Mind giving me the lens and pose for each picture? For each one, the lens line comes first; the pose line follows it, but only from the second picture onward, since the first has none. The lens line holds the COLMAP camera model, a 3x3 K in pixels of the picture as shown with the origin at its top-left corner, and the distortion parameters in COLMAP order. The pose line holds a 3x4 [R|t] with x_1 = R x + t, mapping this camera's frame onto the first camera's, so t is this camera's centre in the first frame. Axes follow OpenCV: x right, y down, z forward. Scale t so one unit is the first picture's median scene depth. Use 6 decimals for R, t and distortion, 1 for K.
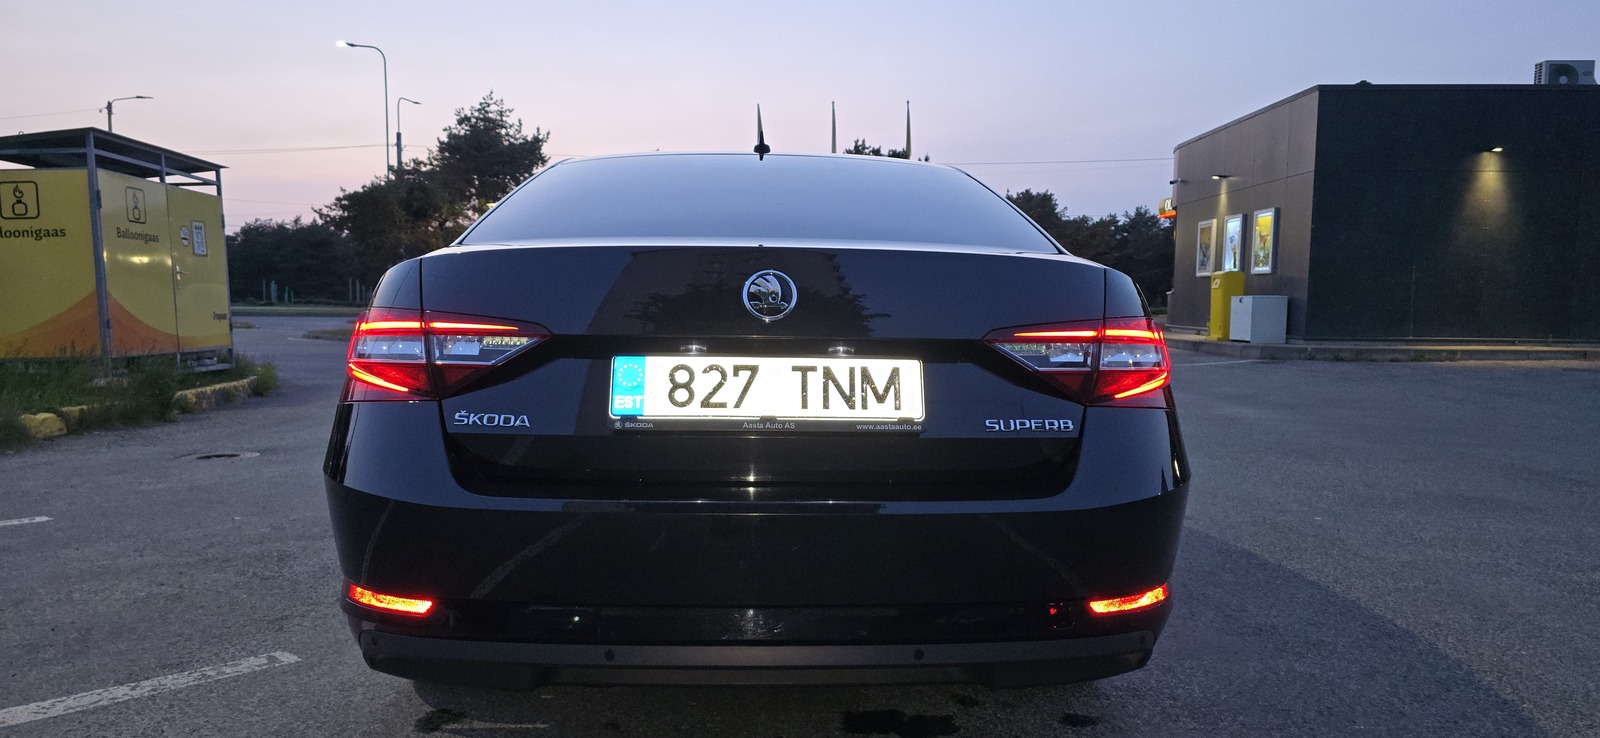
lens RADIAL K [[1069.8, 0, 800.0], [0, 1069.8, 369.0], [0, 0, 1]] dist [0.064440, -0.049629]
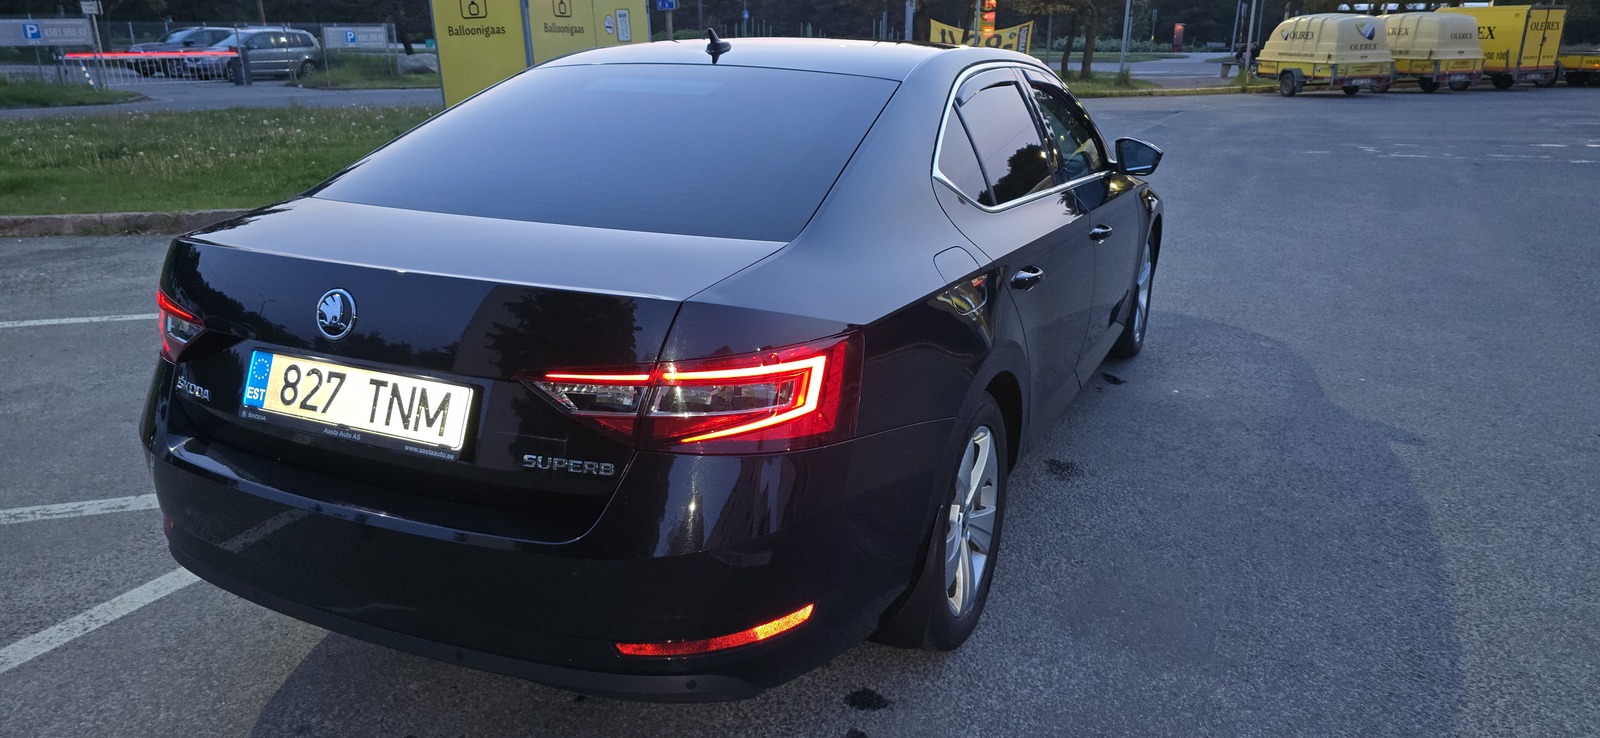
lens RADIAL K [[1069.8, 0, 800.0], [0, 1069.8, 369.0], [0, 0, 1]] dist [0.064440, -0.049629]
pose [[0.889035, 0.131355, -0.438592, 0.842571], [-0.024619, 0.970289, 0.240693, -0.281470], [0.457177, -0.203187, 0.865855, 0.272580]]
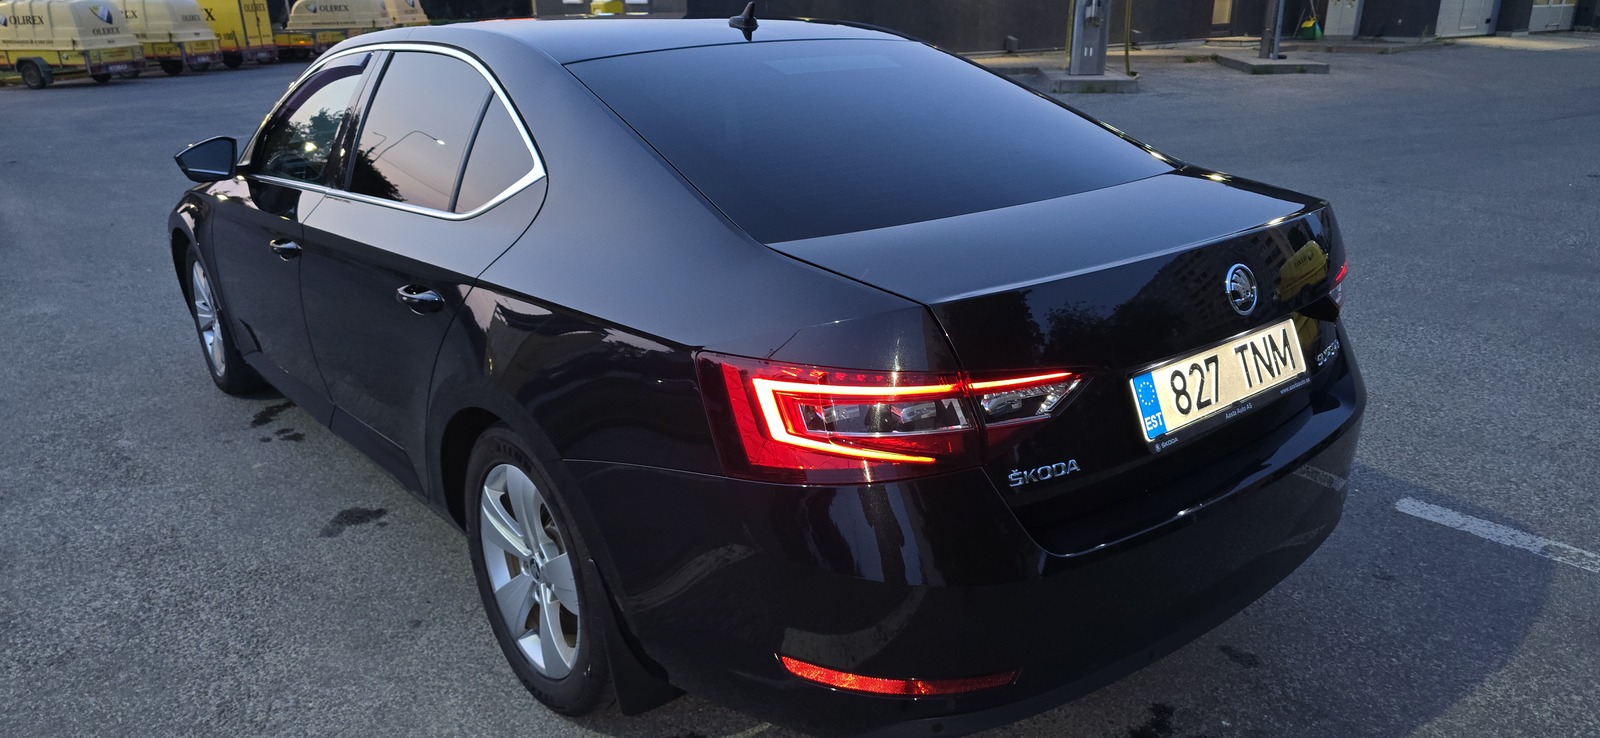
lens RADIAL K [[1069.8, 0, 800.0], [0, 1069.8, 369.0], [0, 0, 1]] dist [0.064440, -0.049629]
pose [[0.796212, -0.219401, 0.563835, -0.959482], [0.066647, 0.958066, 0.278691, -0.310871], [-0.601336, -0.184319, 0.777445, 0.427857]]
